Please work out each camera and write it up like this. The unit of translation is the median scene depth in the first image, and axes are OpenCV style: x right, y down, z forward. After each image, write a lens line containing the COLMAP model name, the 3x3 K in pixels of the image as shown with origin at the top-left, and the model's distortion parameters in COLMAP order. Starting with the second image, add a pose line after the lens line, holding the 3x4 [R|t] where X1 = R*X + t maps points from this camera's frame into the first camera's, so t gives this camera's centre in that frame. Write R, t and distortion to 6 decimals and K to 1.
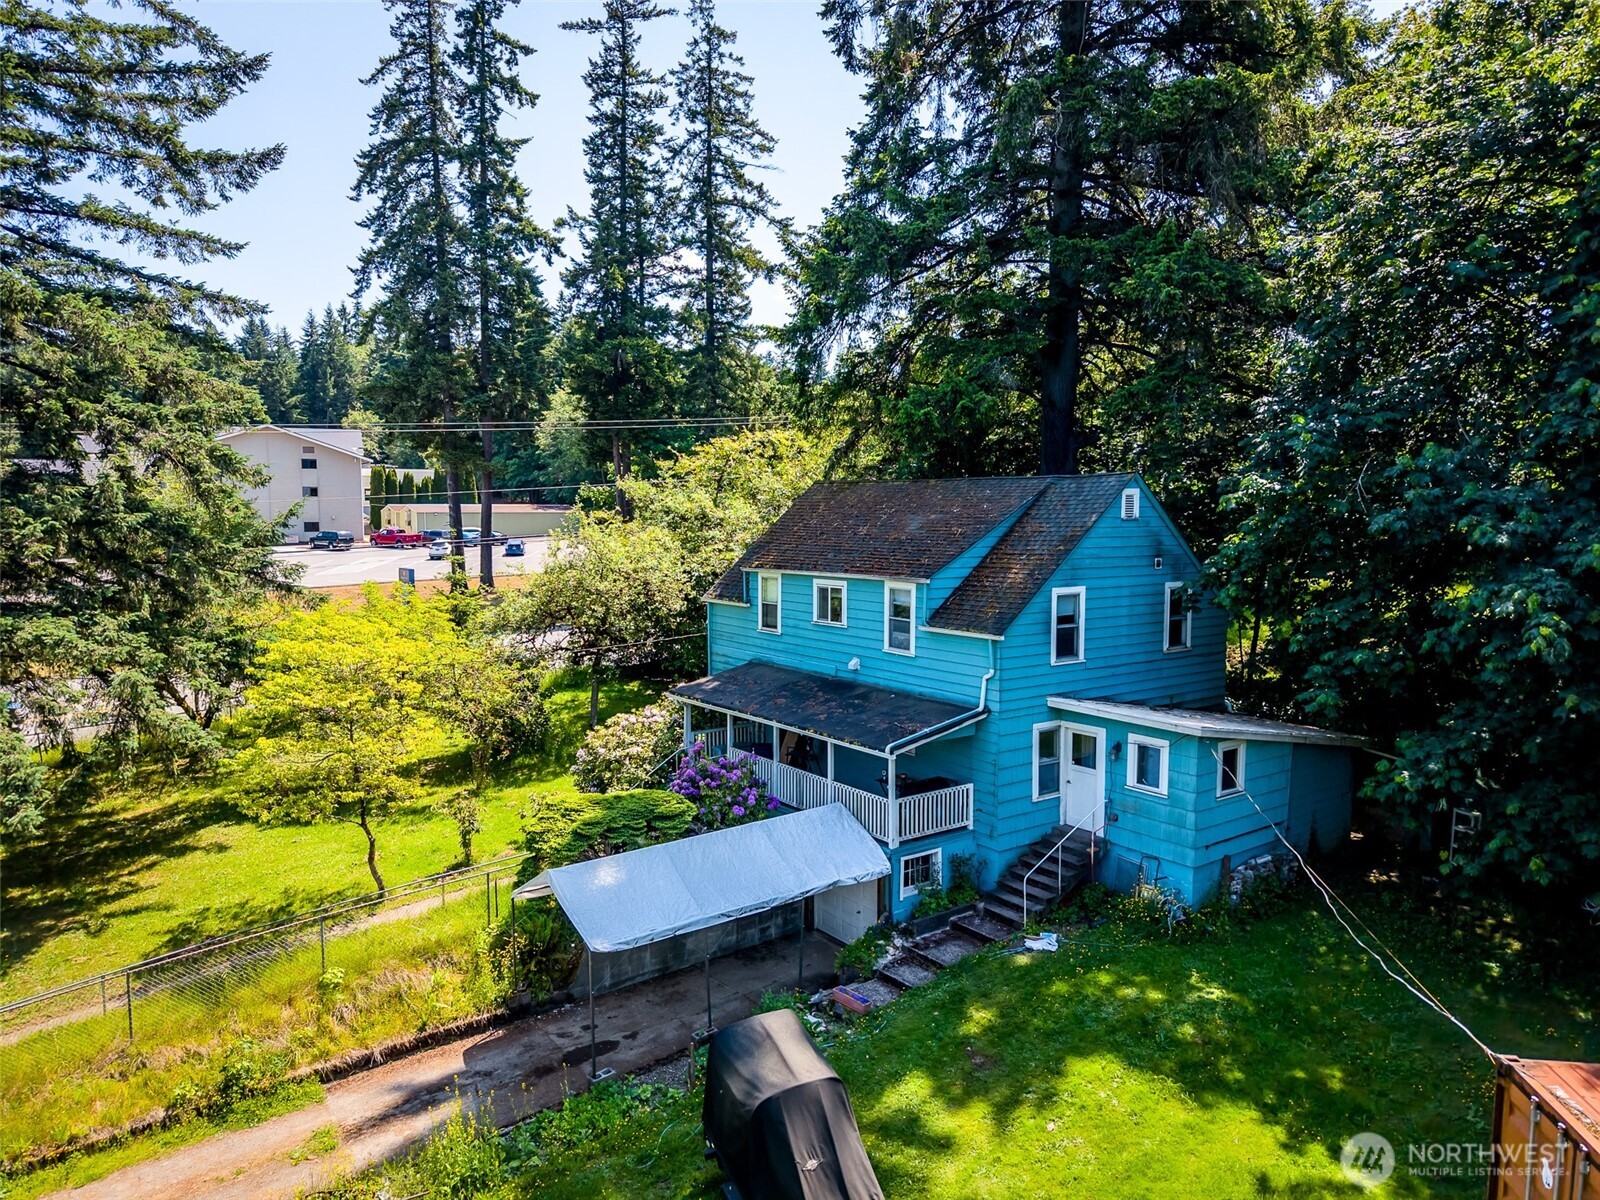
lens RADIAL K [[1099.4, 0, 799.9], [0, 1099.4, 599.9], [0, 0, 1]] dist [0.009624, 0.002690]
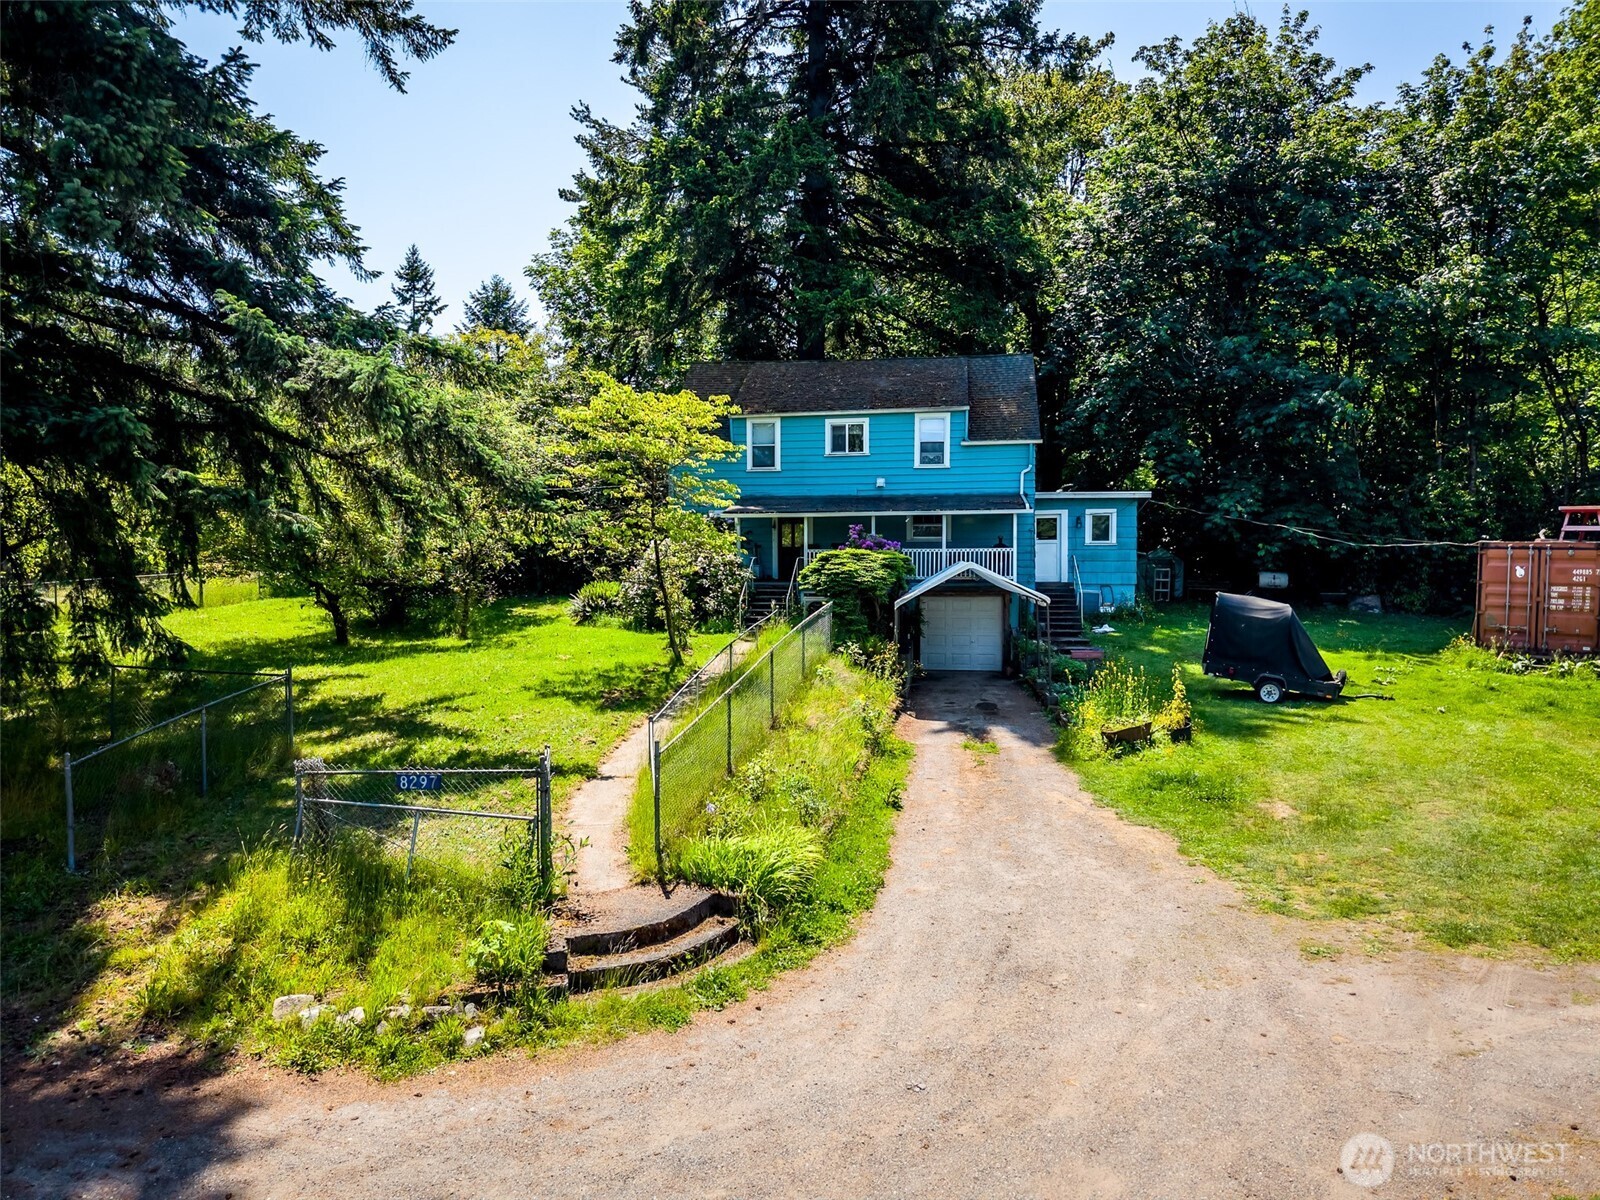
lens RADIAL K [[1099.4, 0, 799.7], [0, 1099.4, 599.0], [0, 0, 1]] dist [0.009624, 0.002690]
pose [[0.769632, -0.064440, 0.635227, -0.868148], [0.061700, 0.997744, 0.026460, 0.158071], [-0.635499, 0.018829, 0.771872, 0.065600]]
